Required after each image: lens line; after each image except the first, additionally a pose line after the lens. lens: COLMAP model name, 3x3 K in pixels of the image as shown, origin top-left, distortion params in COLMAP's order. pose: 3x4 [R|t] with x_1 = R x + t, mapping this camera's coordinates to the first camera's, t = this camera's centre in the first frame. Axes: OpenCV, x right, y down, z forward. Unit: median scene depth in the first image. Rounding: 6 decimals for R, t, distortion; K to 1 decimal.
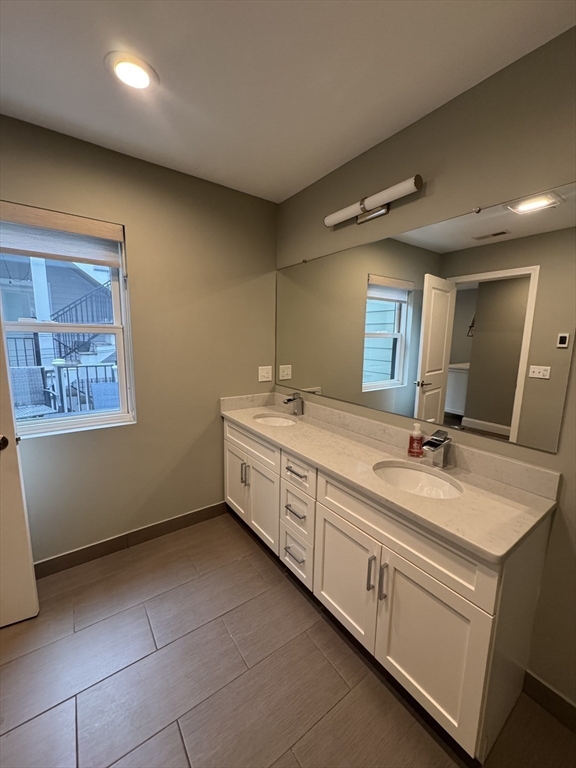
lens RADIAL K [[305.3, 0, 287.7], [0, 305.3, 383.3], [0, 0, 1]] dist [-0.004398, -0.000319]
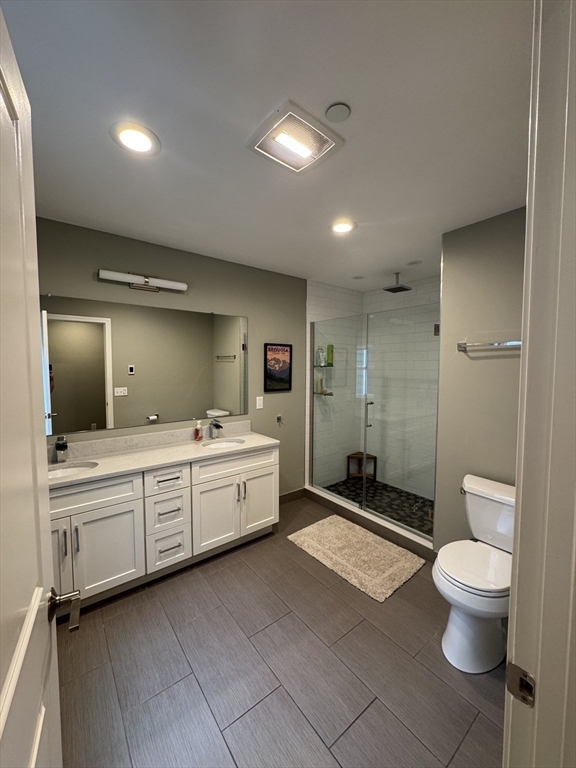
lens RADIAL K [[305.3, 0, 288.7], [0, 305.3, 383.1], [0, 0, 1]] dist [-0.004398, -0.000319]
pose [[-0.031030, -0.073327, 0.996825, -1.214209], [0.154291, 0.985000, 0.077260, -0.126289], [-0.987538, 0.156199, -0.019251, 0.451480]]
